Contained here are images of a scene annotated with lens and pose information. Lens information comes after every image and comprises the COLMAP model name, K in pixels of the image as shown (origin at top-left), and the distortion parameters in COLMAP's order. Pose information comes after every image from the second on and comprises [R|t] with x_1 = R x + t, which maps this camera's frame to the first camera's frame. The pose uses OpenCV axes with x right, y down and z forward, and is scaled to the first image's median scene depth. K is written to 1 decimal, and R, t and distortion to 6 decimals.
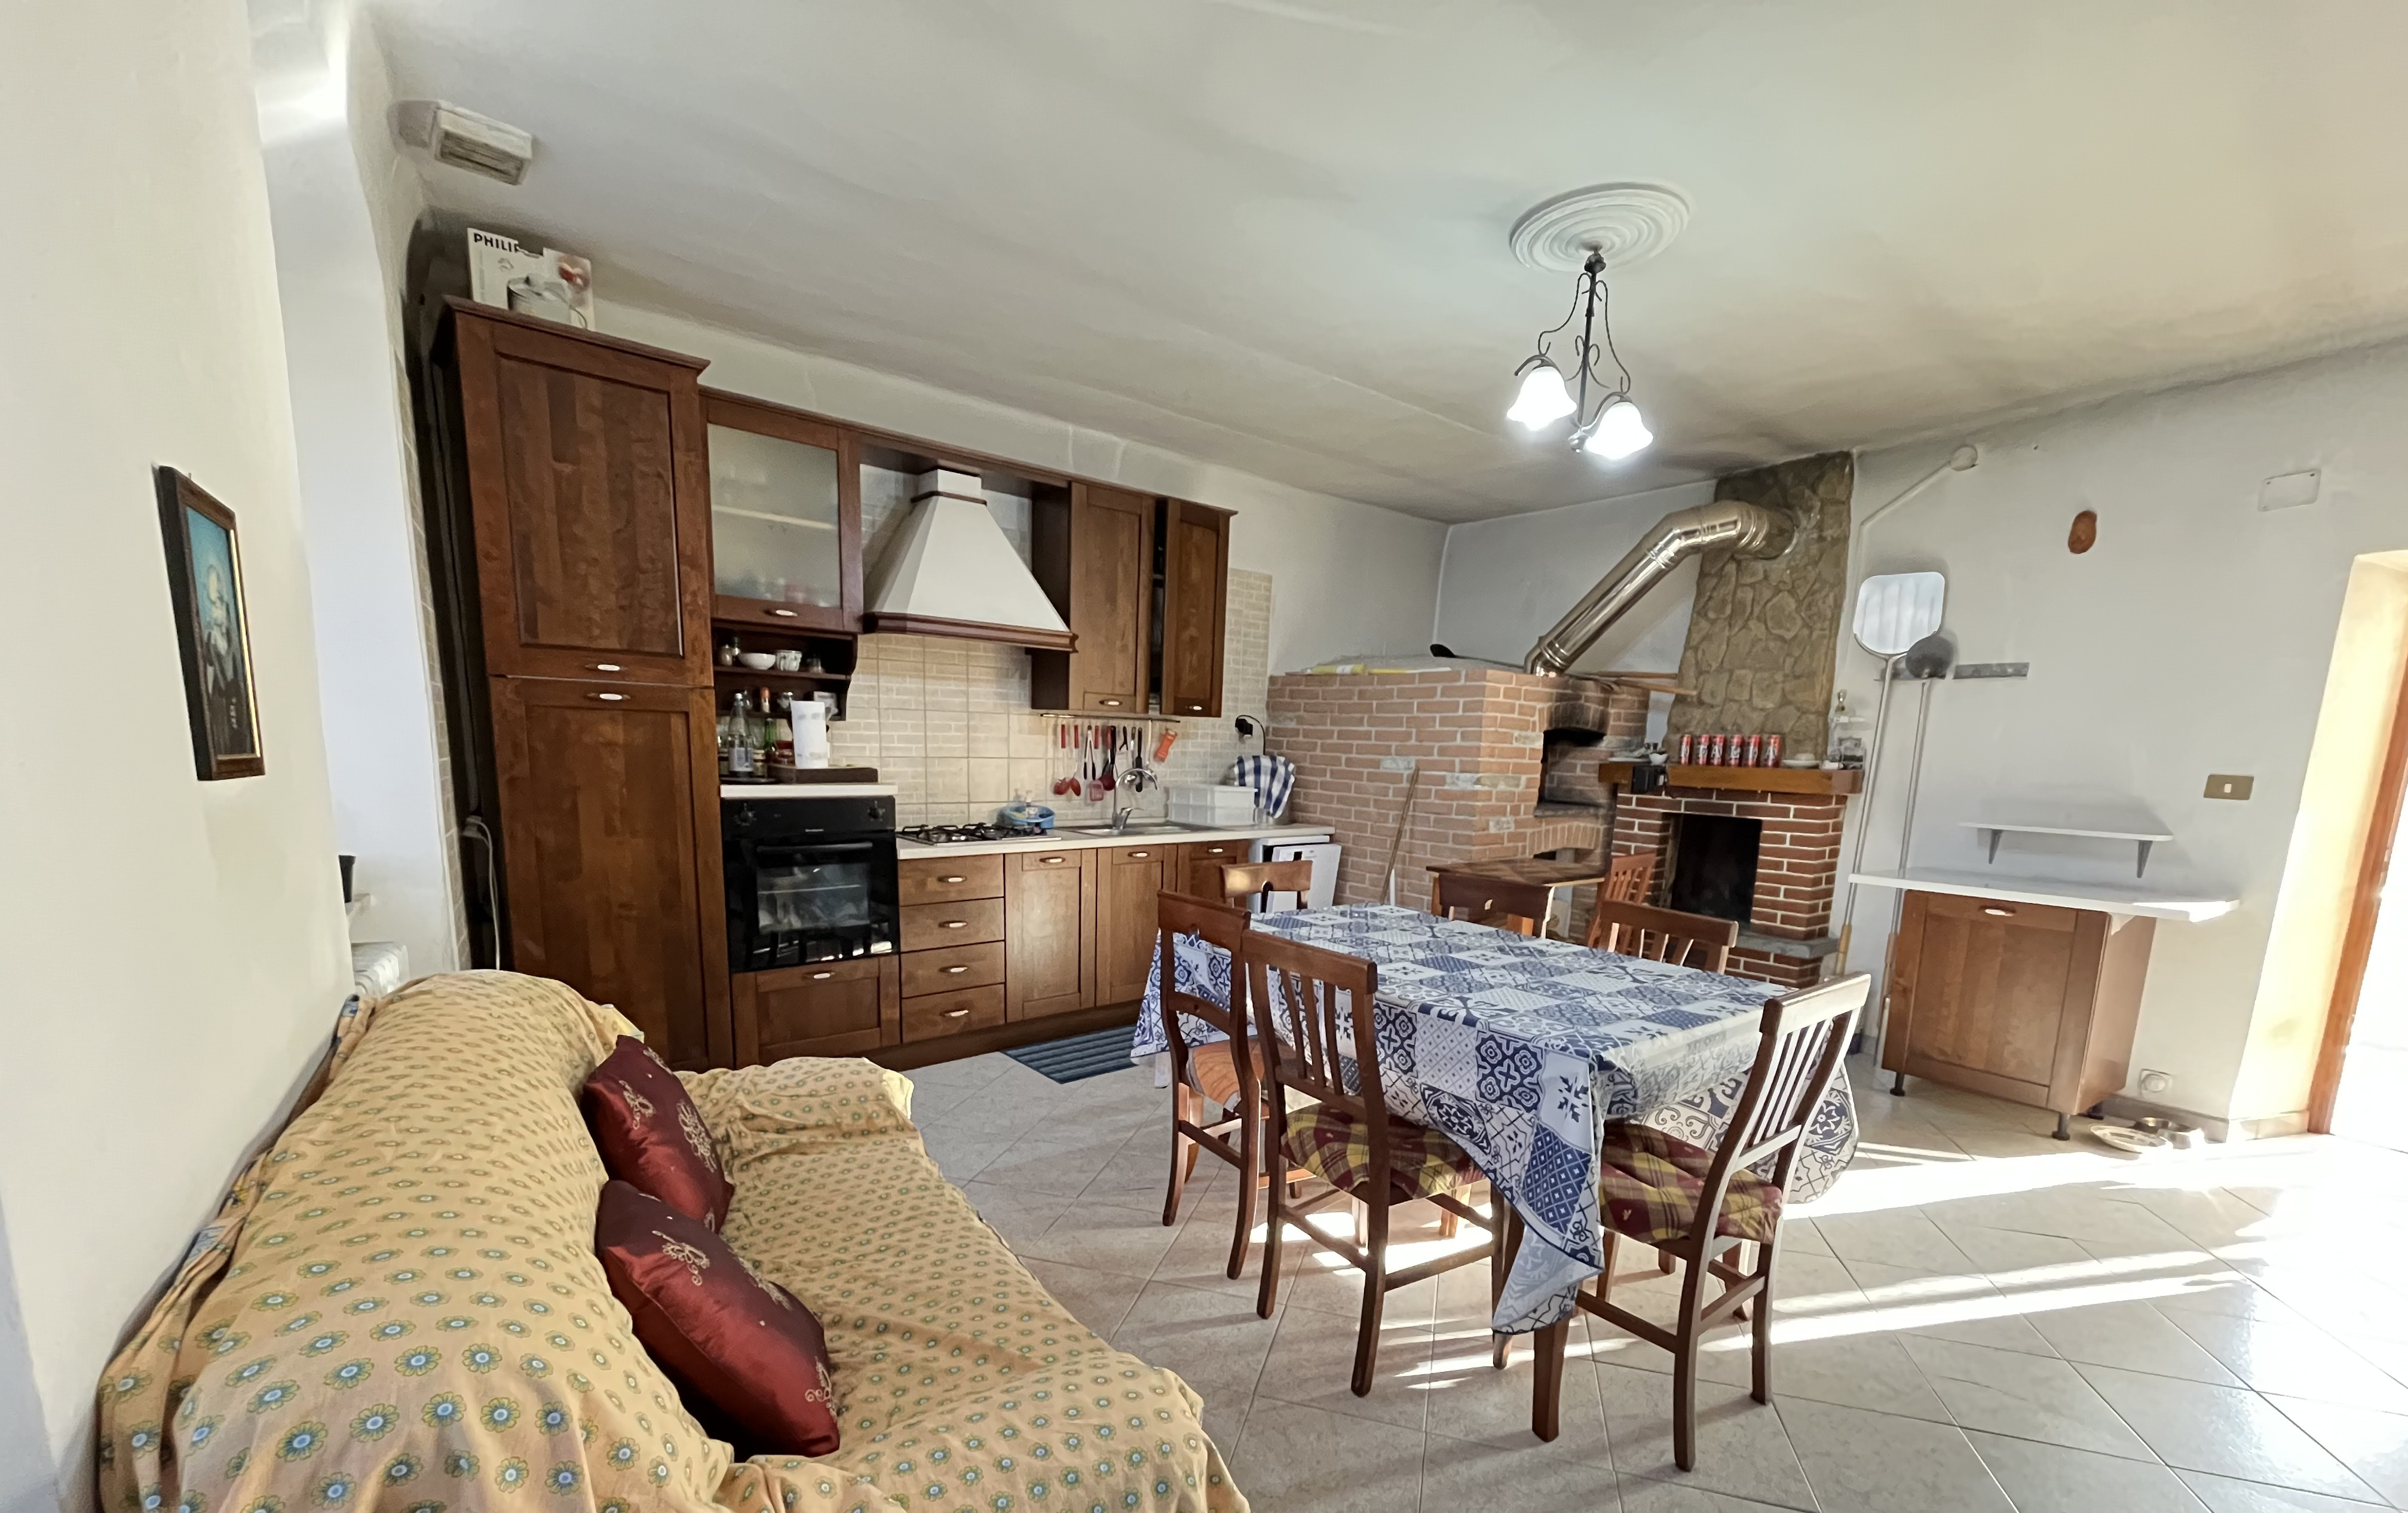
lens RADIAL K [[972.5, 0, 1191.0], [0, 972.5, 912.4], [0, 0, 1]] dist [-0.007995, 0.000003]
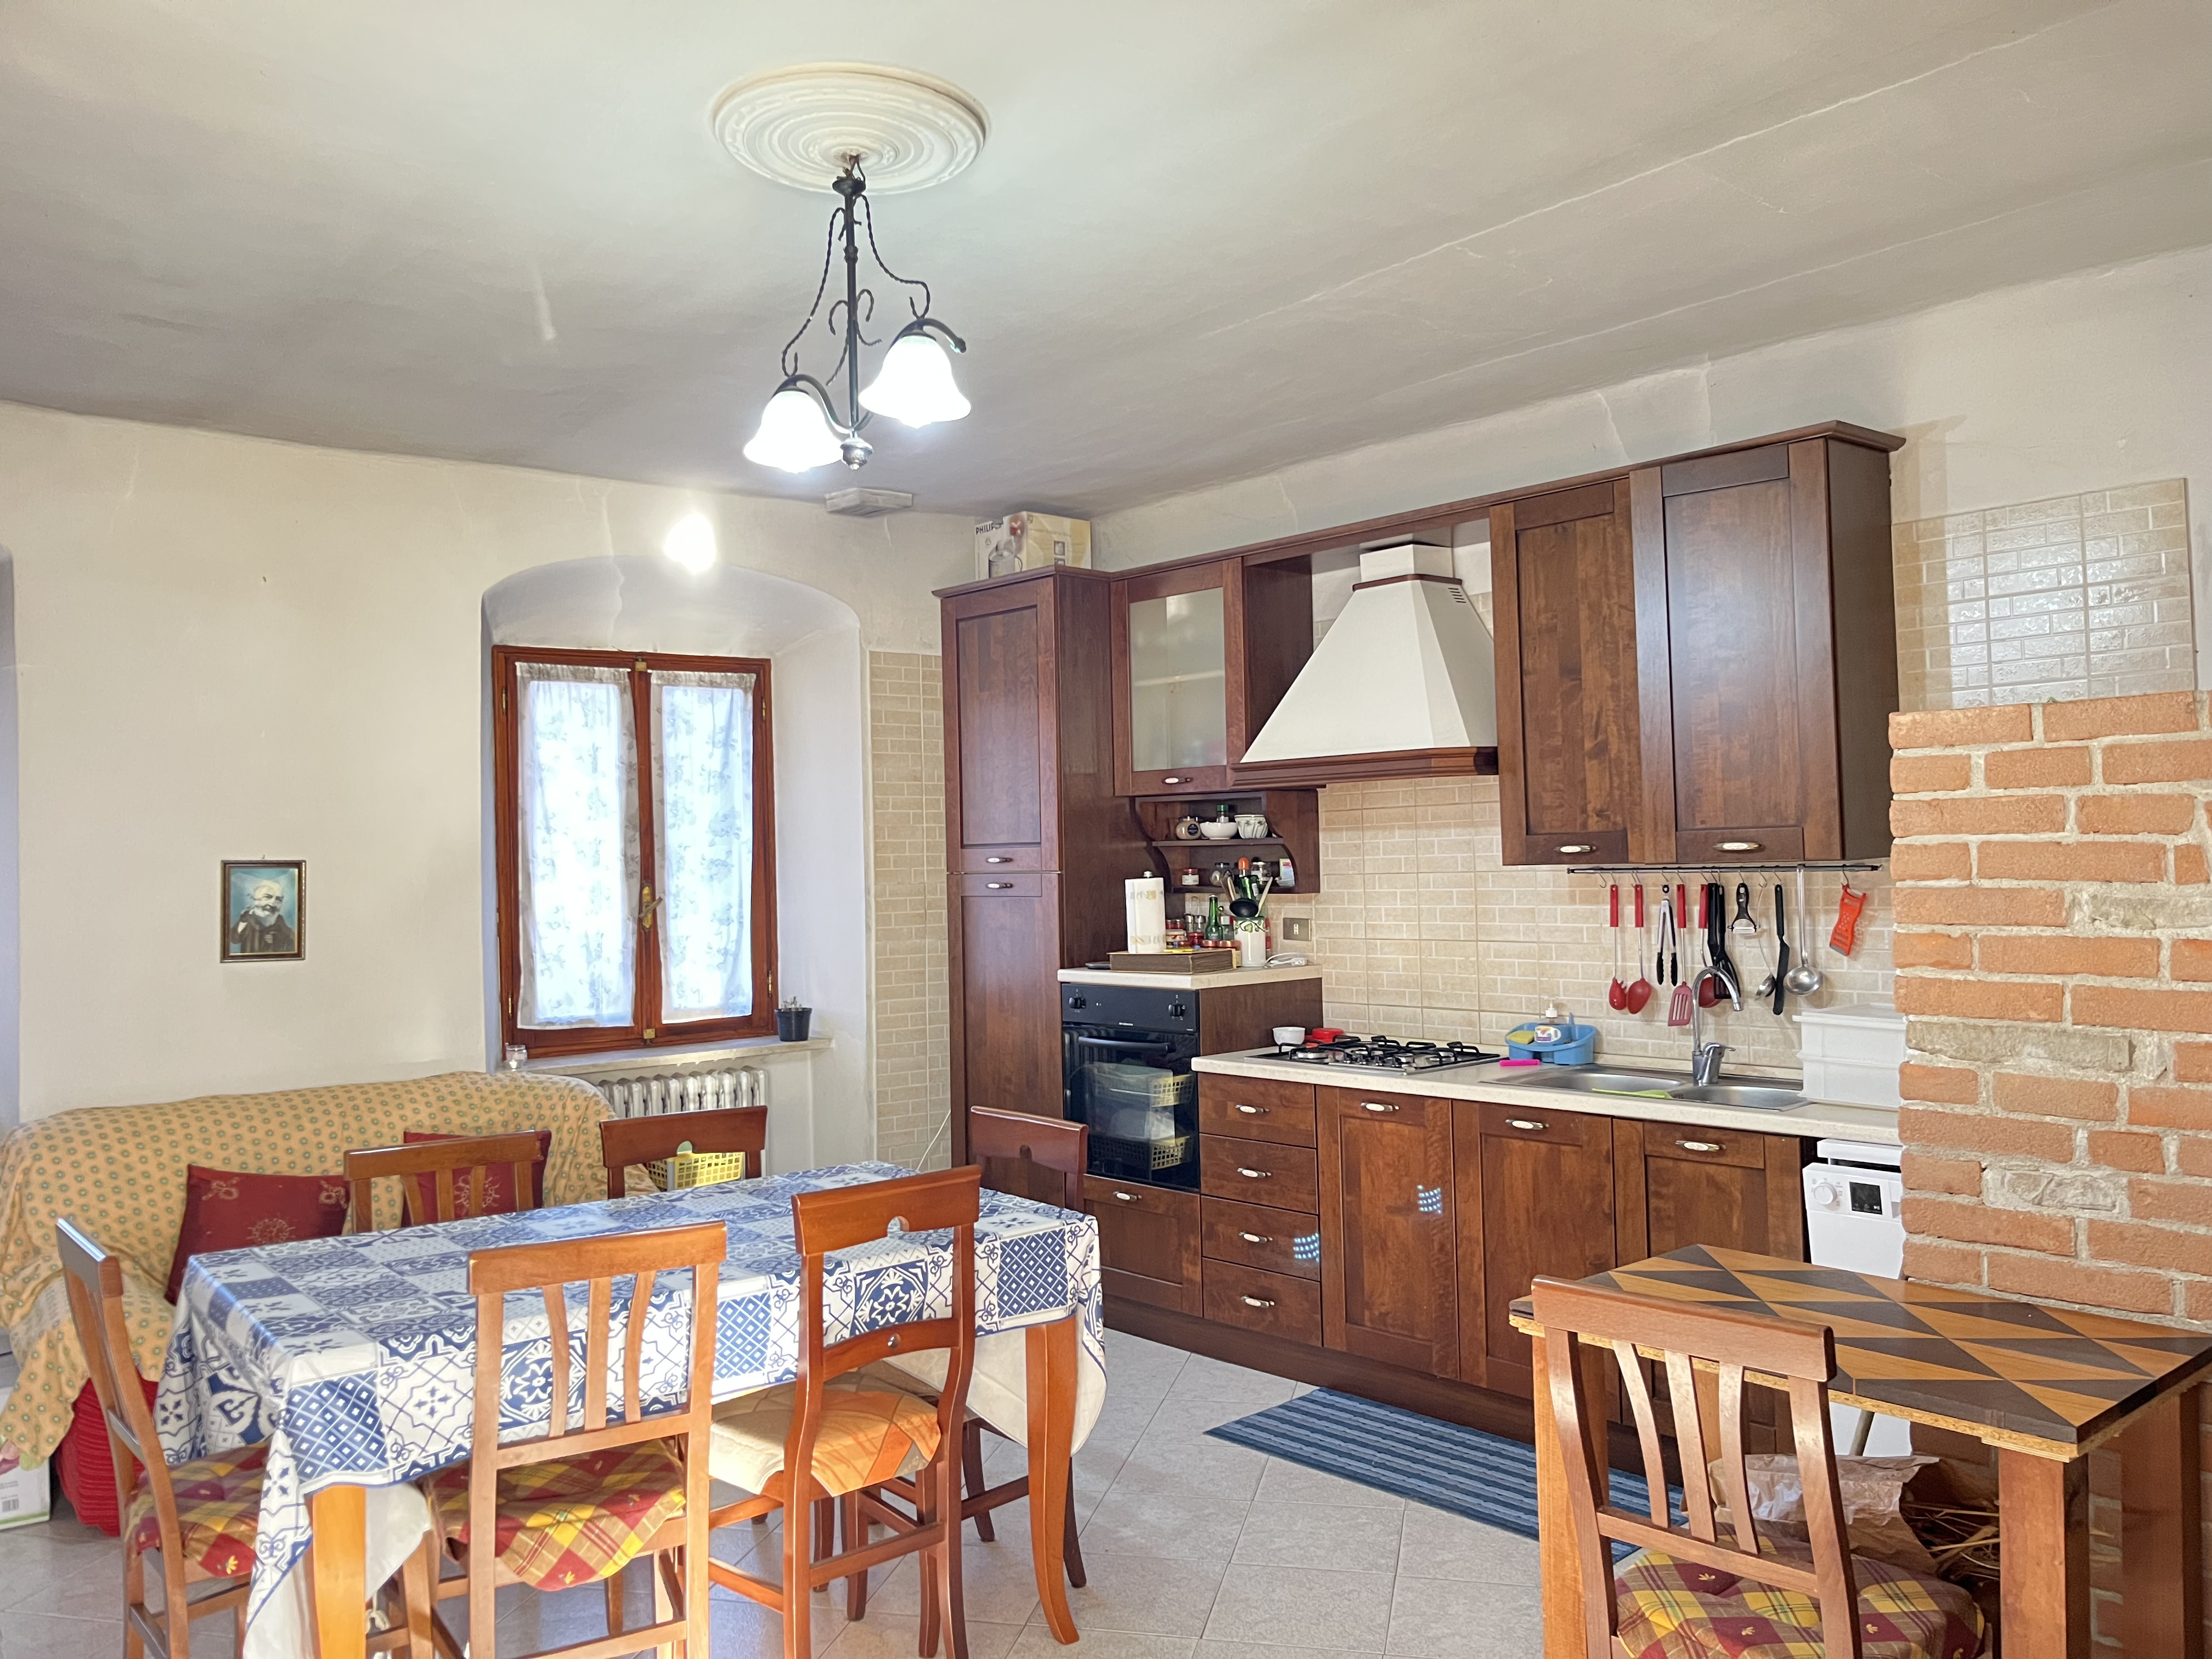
lens RADIAL K [[1665.6, 0, 1105.8], [0, 1665.6, 824.9], [0, 0, 1]] dist [0.046830, -0.001233]
pose [[0.045852, -0.052698, -0.997557, 0.822793], [-0.148449, 0.987160, -0.058972, -0.125669], [0.987857, 0.150790, 0.037440, 0.661473]]
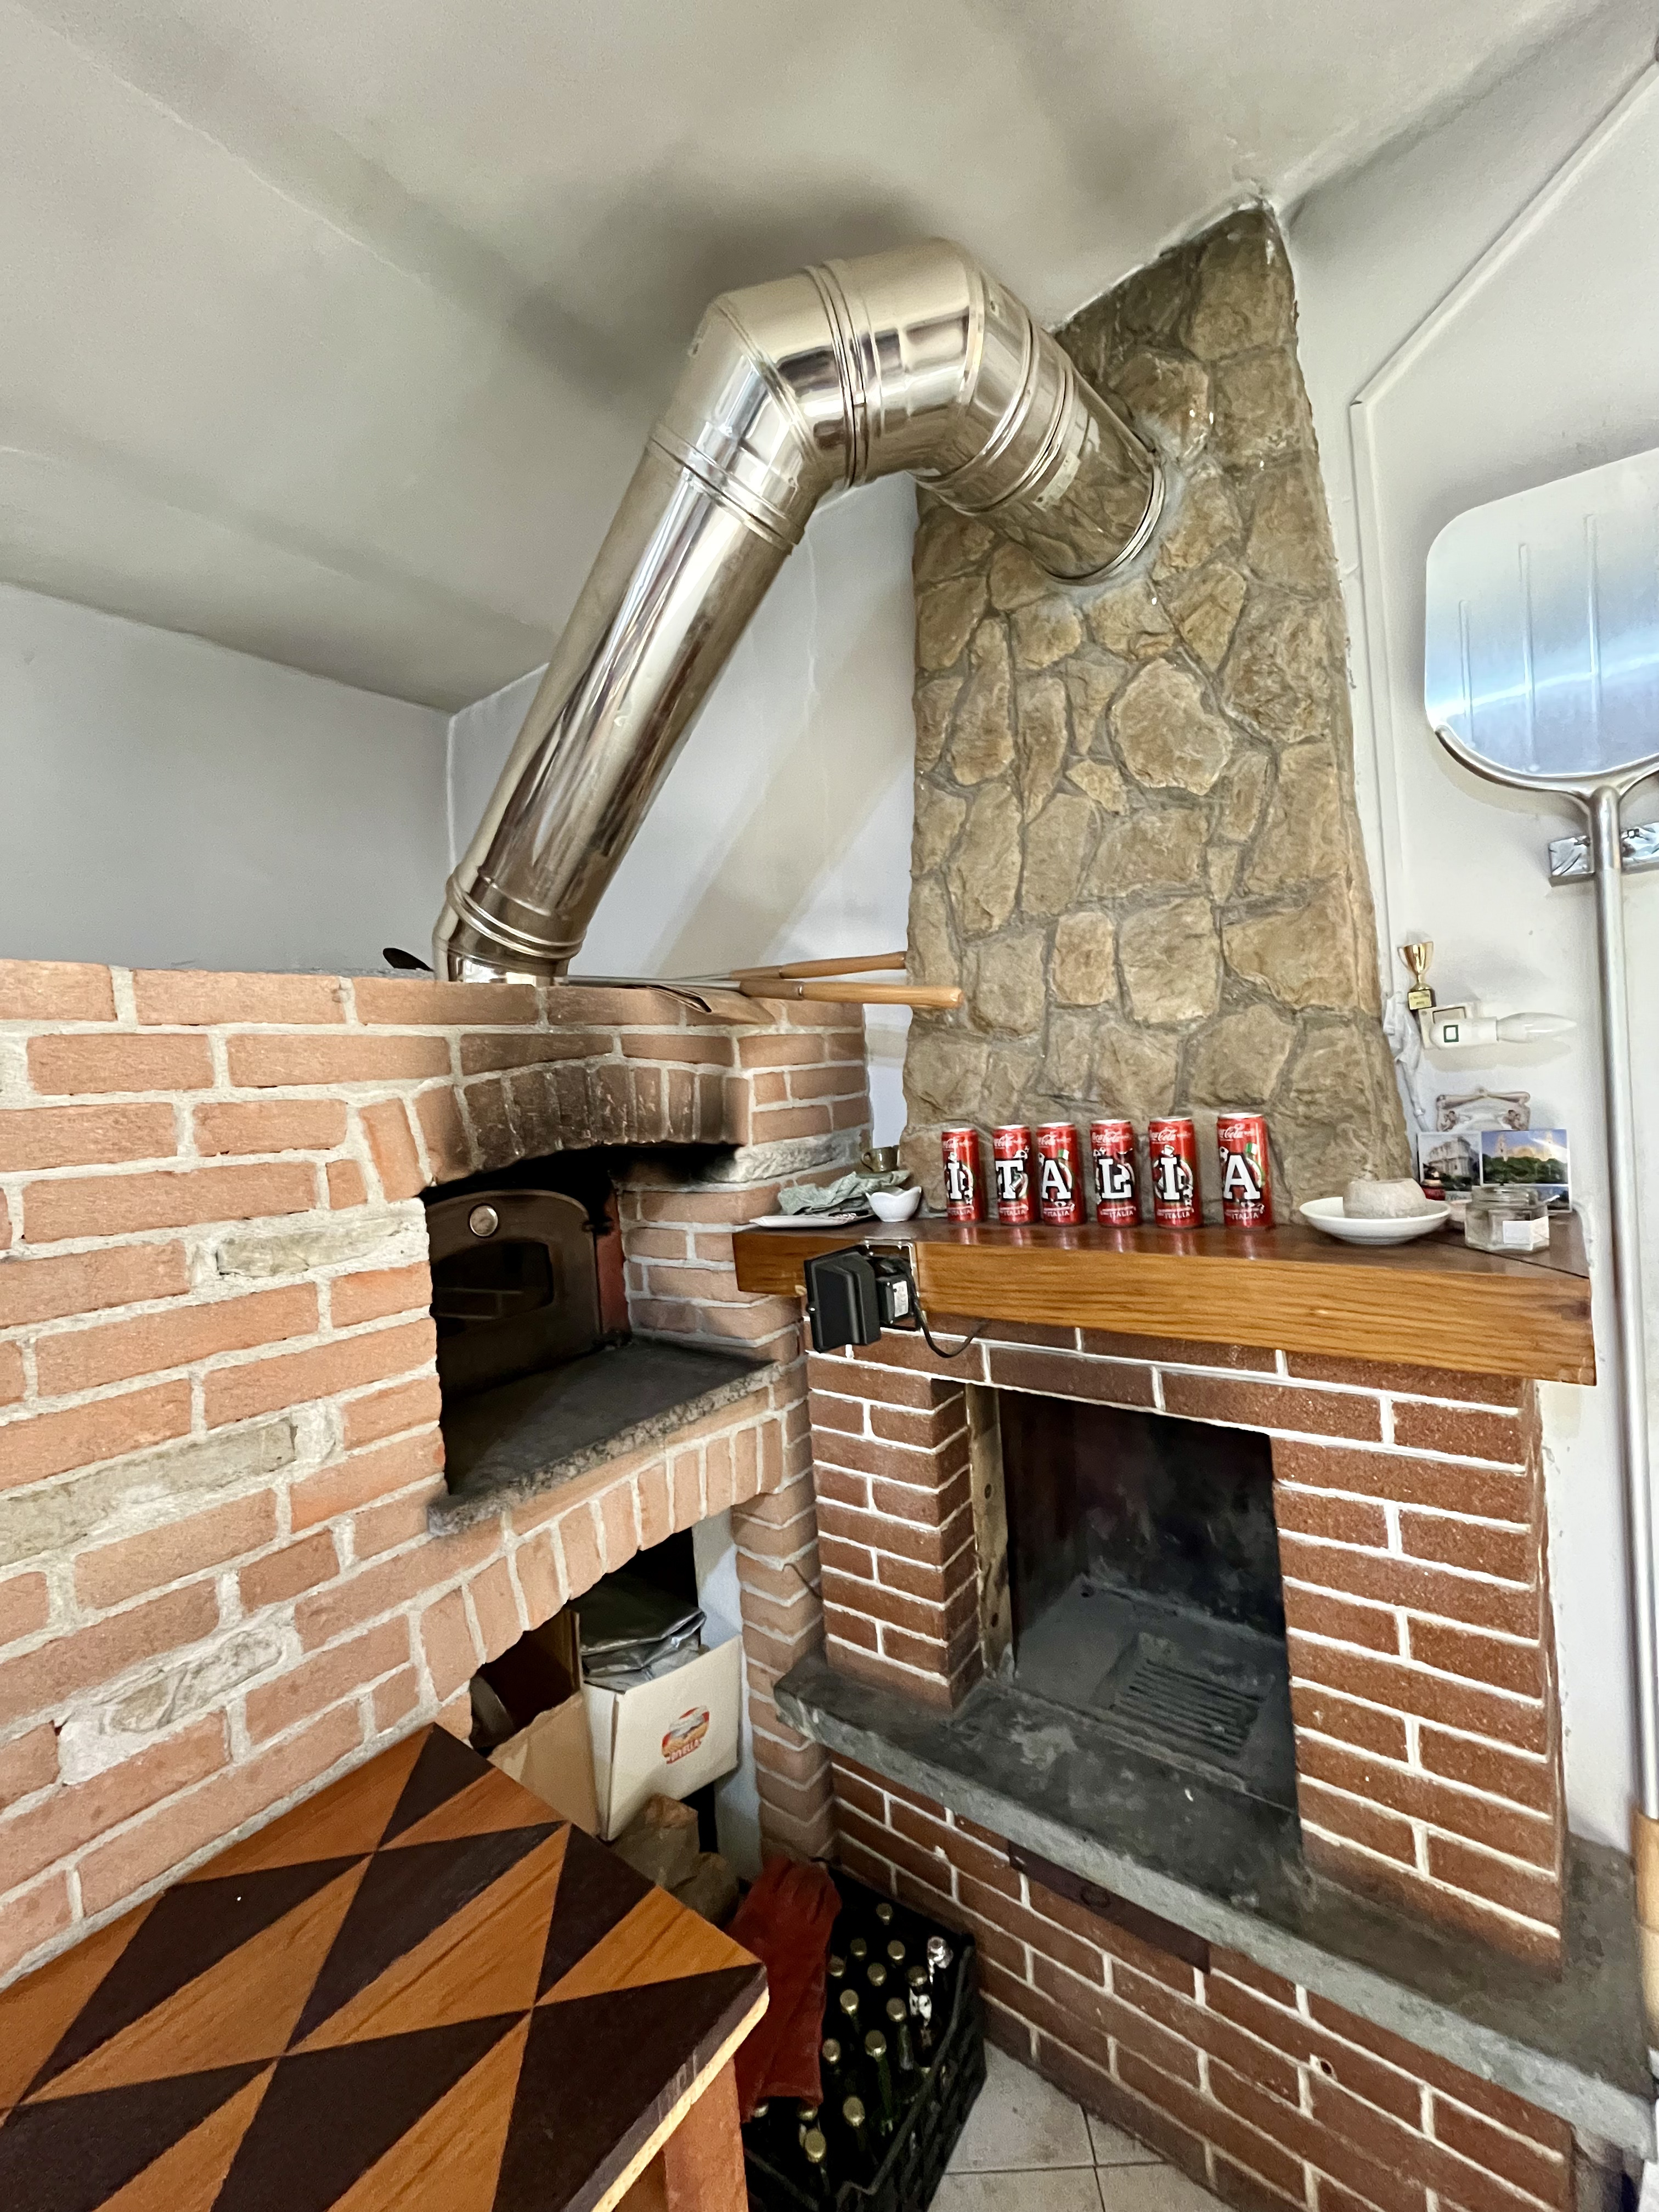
lens RADIAL K [[891.5, 0, 829.4], [0, 891.5, 1105.1], [0, 0, 1]] dist [-0.000458, 0.000221]
pose [[0.957099, -0.112055, 0.267217, 0.405789], [0.154041, 0.977854, -0.141682, -0.159871], [-0.245423, 0.176766, 0.953164, 0.754521]]
